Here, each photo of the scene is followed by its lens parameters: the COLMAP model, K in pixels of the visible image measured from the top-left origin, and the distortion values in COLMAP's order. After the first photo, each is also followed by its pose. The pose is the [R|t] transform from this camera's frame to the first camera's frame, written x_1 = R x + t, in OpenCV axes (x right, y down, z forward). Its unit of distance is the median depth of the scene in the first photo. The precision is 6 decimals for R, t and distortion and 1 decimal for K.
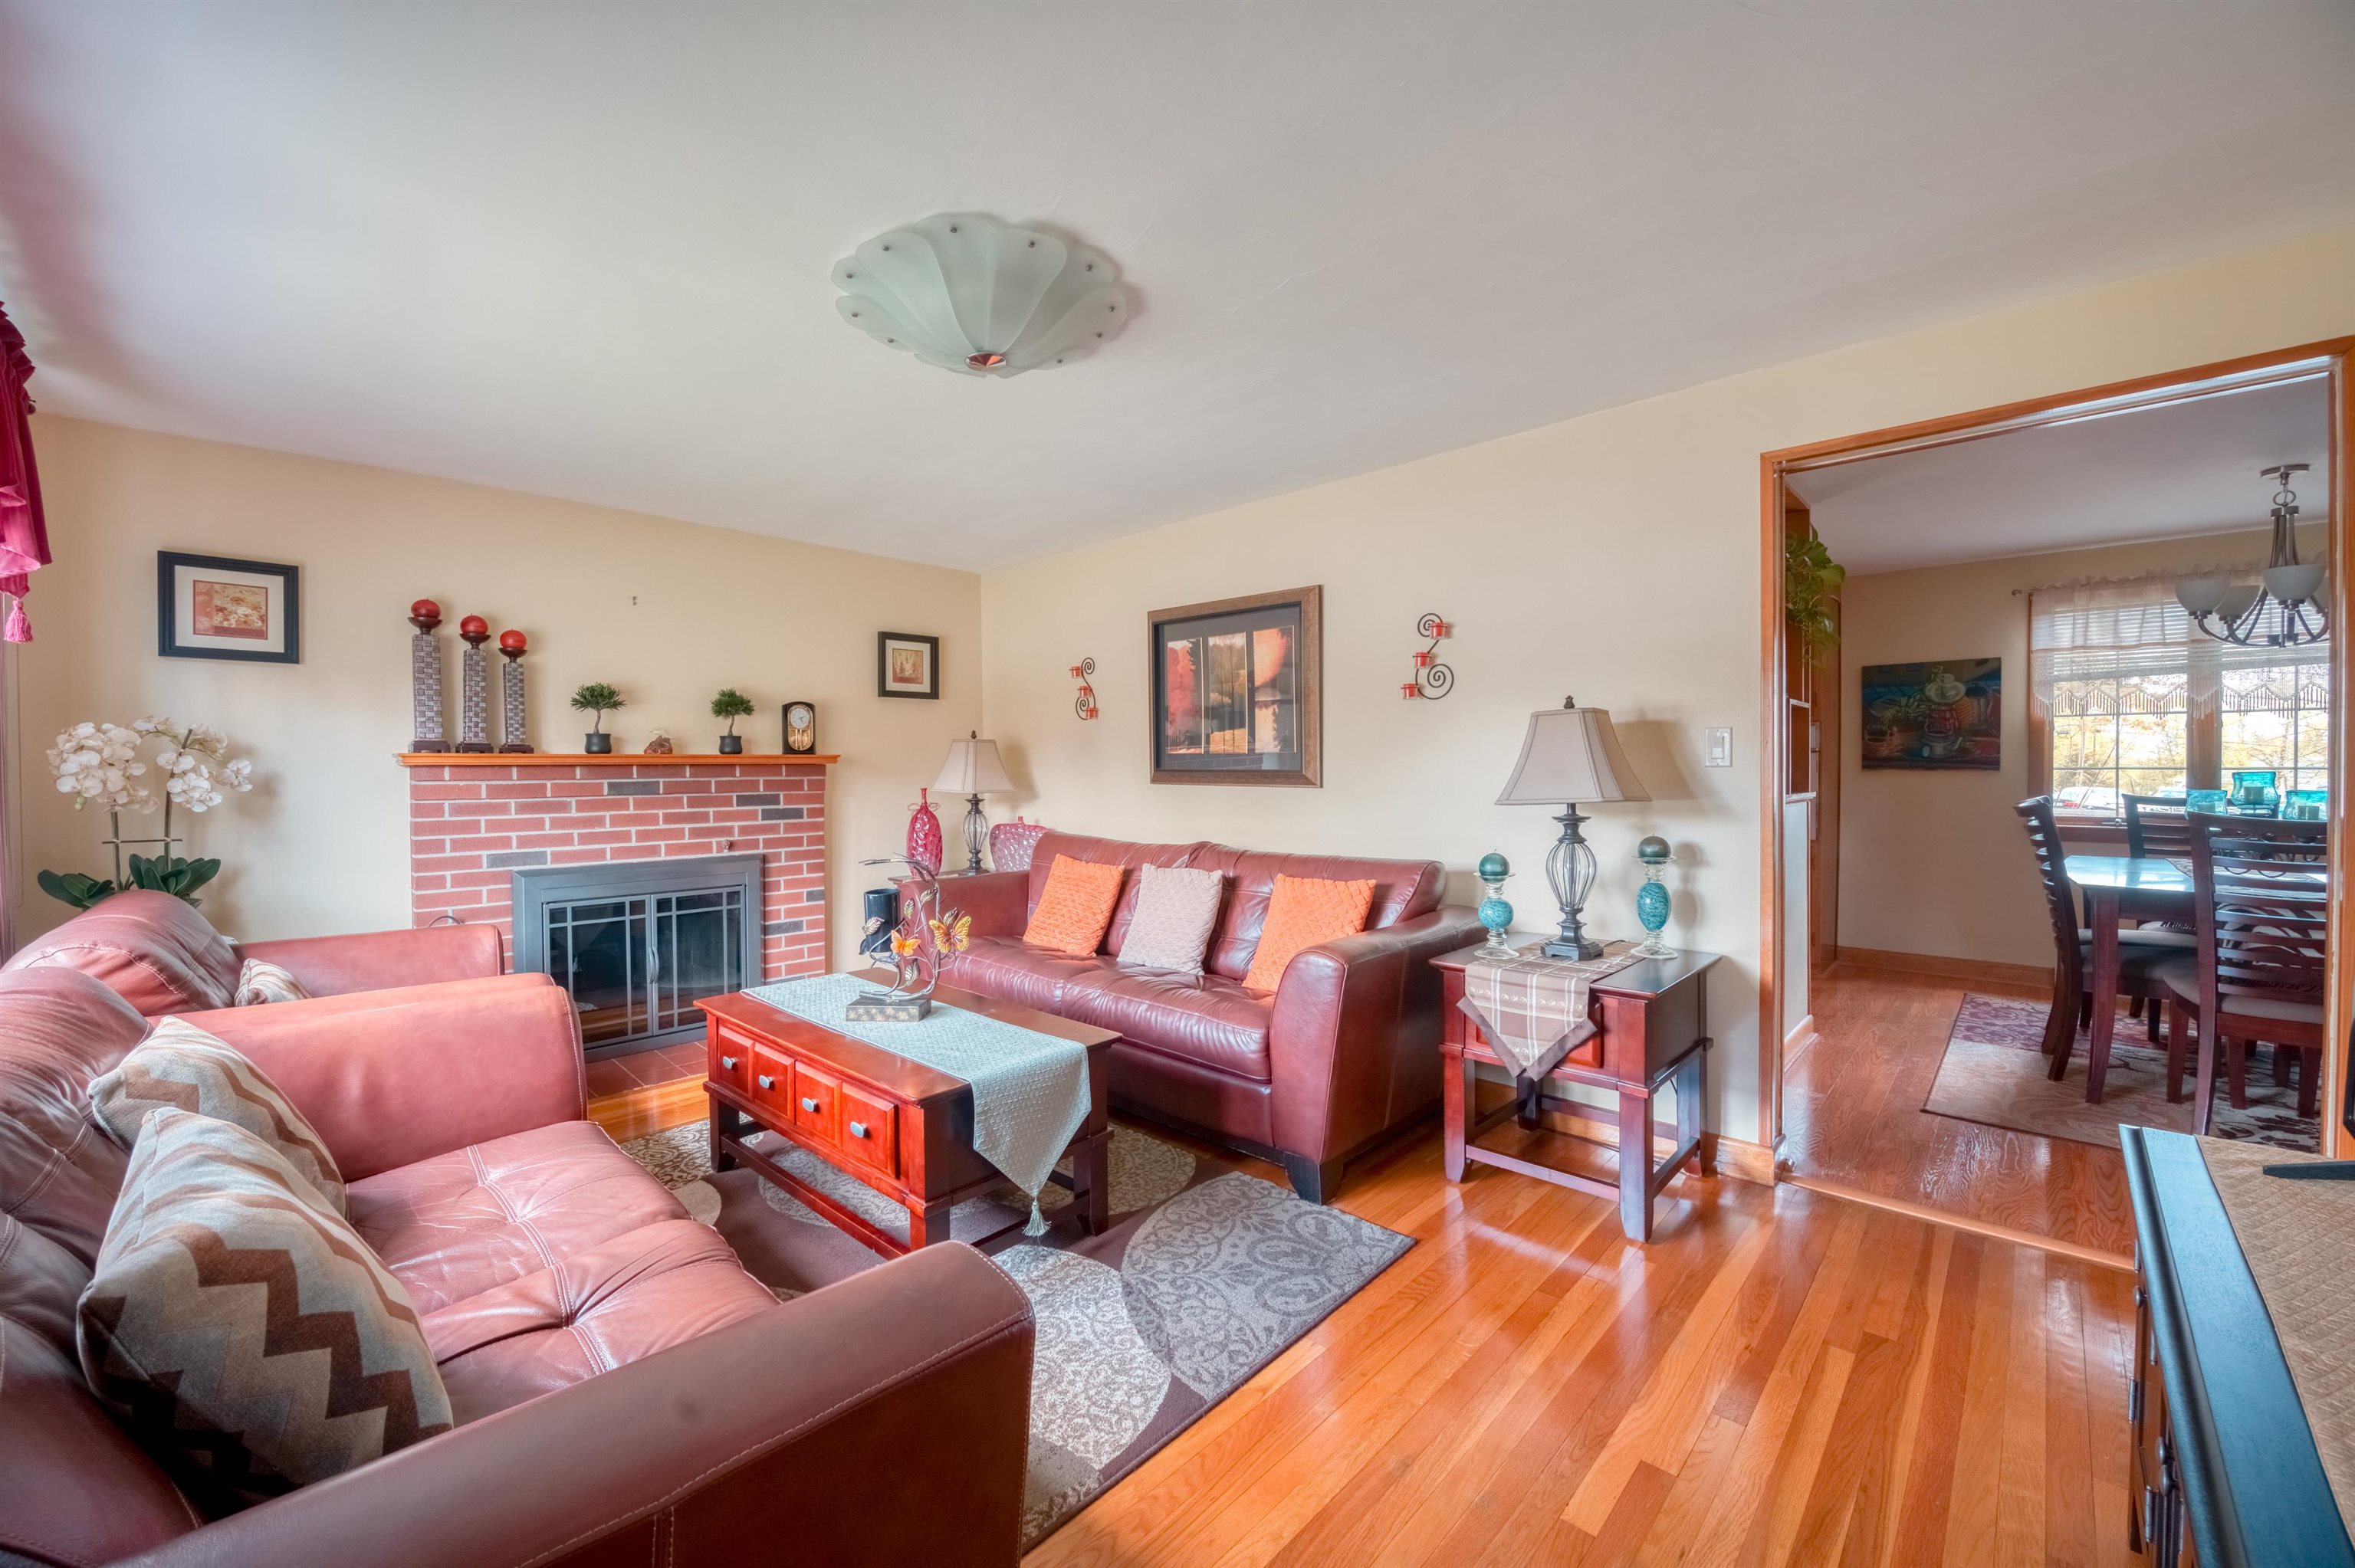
lens RADIAL K [[926.6, 0, 1162.6], [0, 926.6, 782.7], [0, 0, 1]] dist [0.002395, 0.000346]
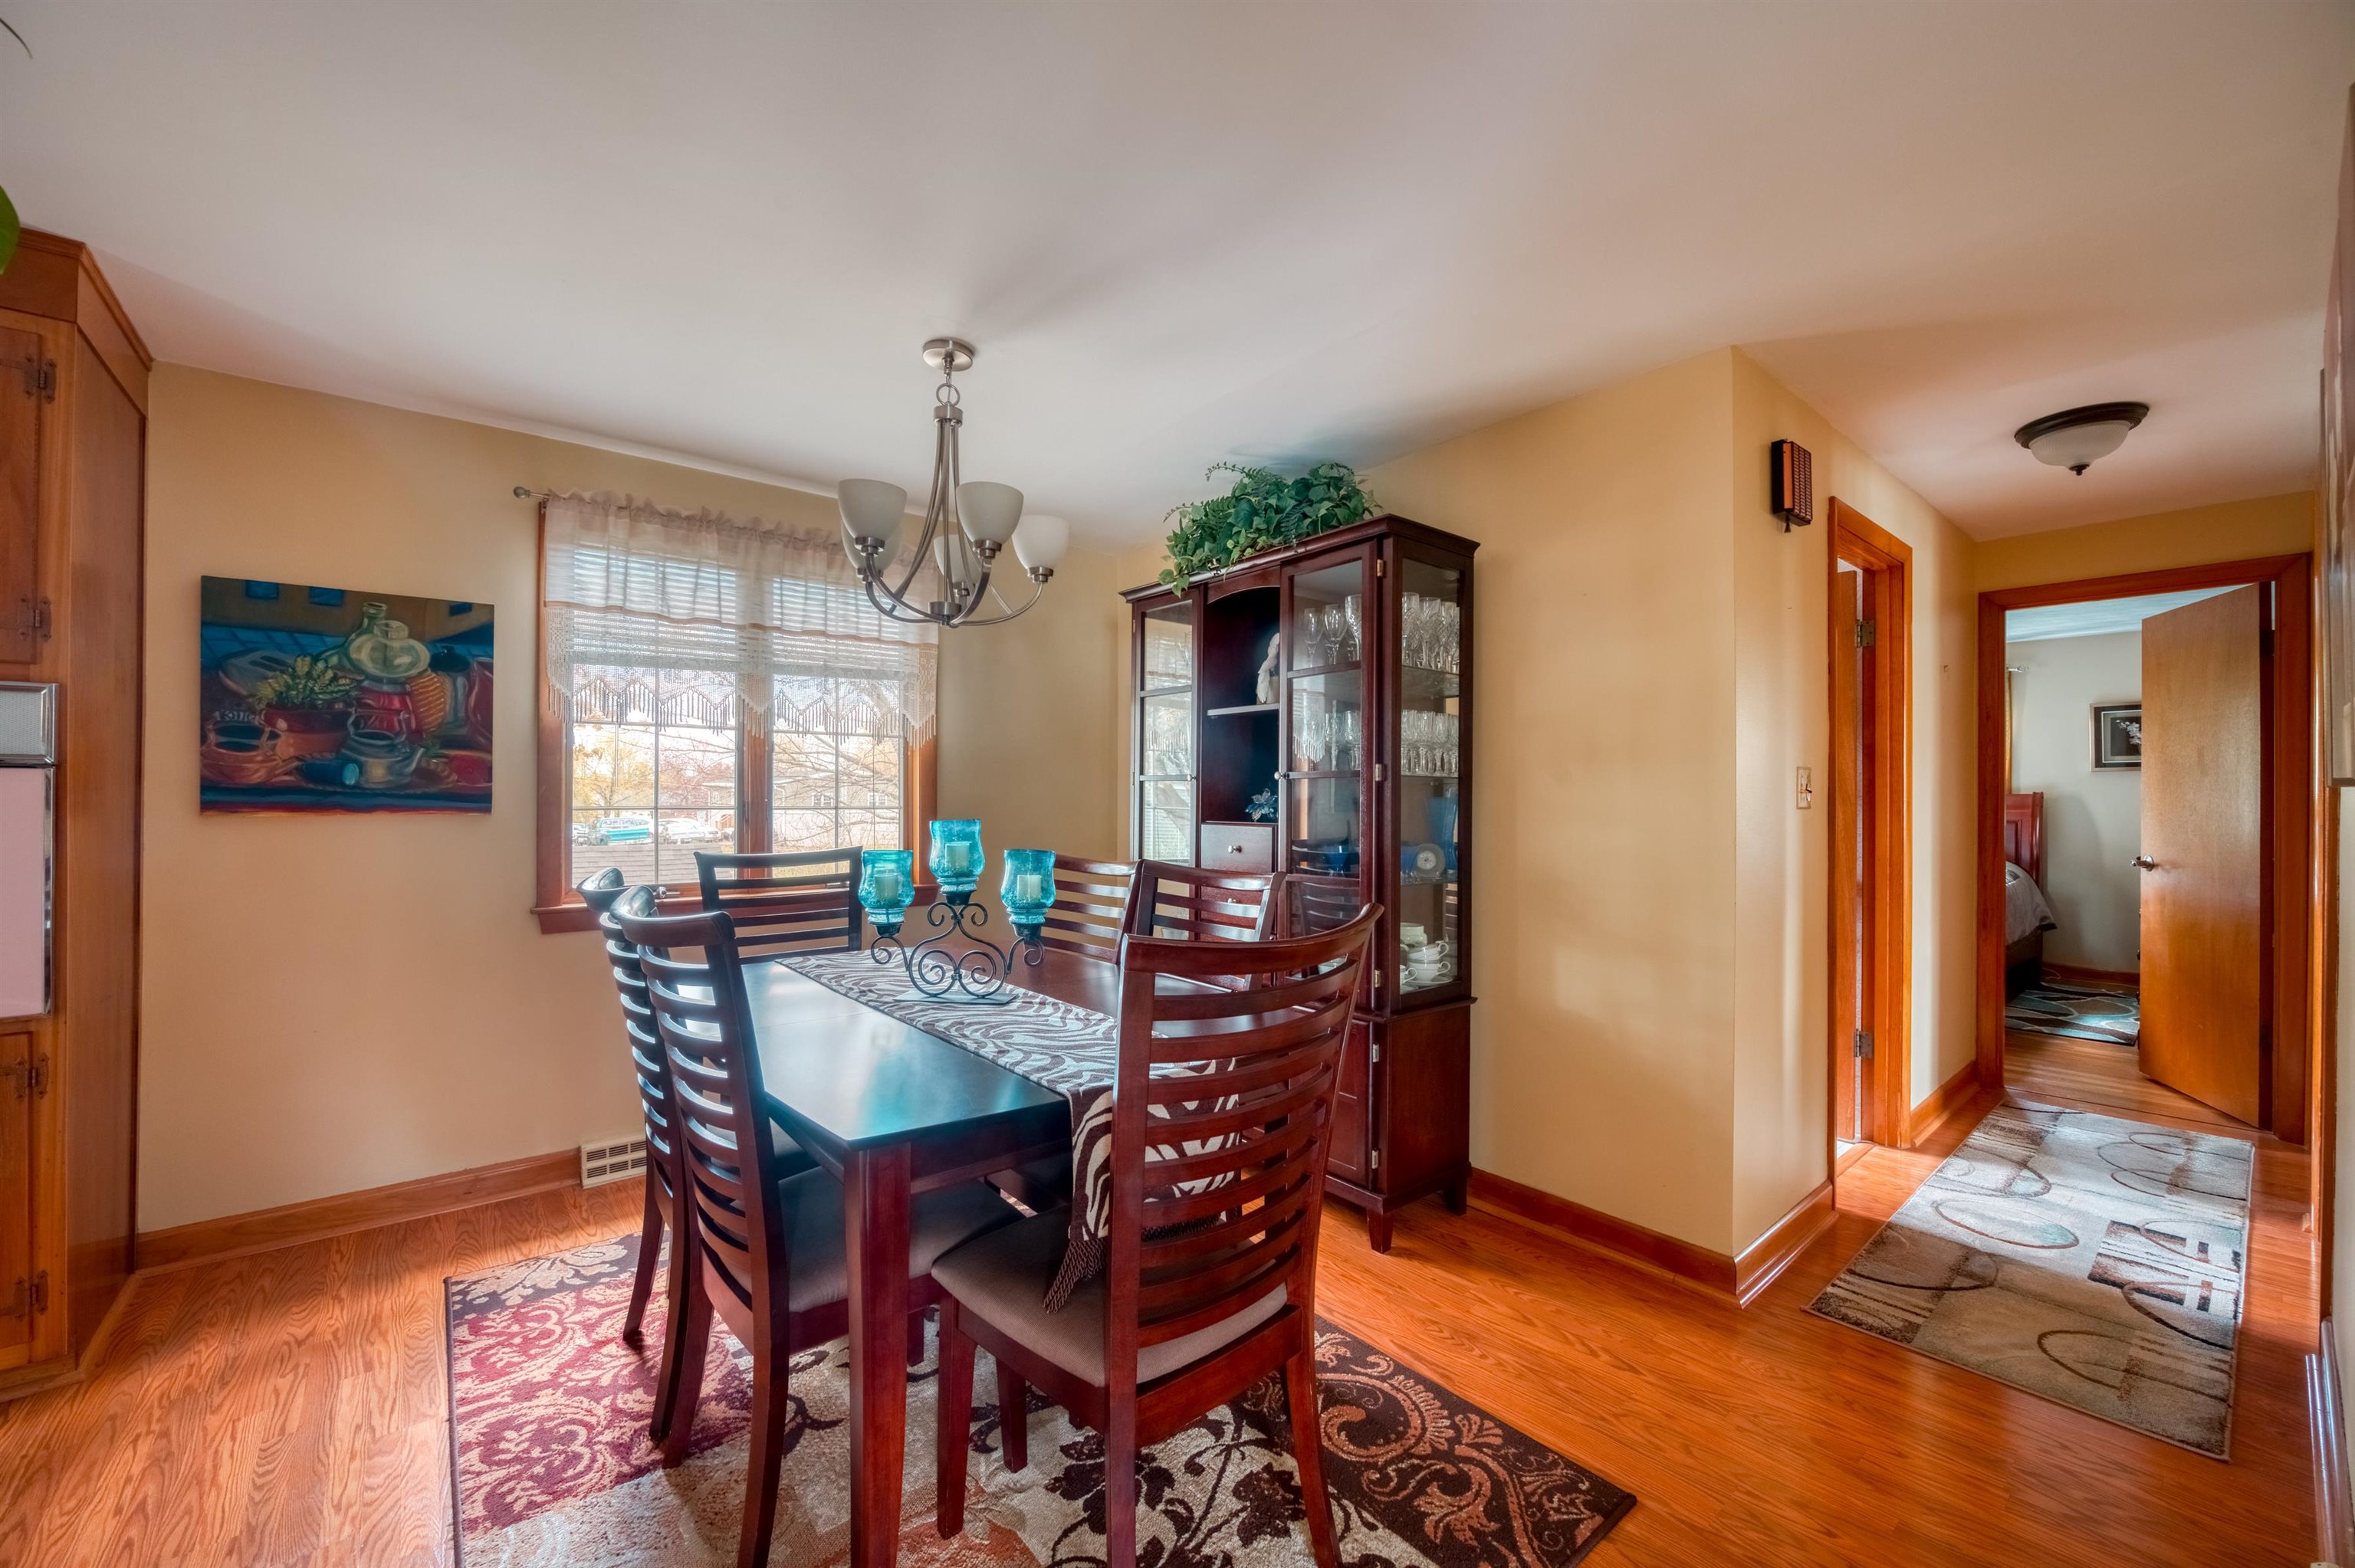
lens RADIAL K [[926.6, 0, 1164.3], [0, 926.6, 793.4], [0, 0, 1]] dist [0.002395, 0.000346]
pose [[0.131124, 0.010687, 0.991308, 0.415149], [0.008133, 0.999897, -0.011856, -0.015143], [-0.991333, 0.009617, 0.131024, 0.538422]]
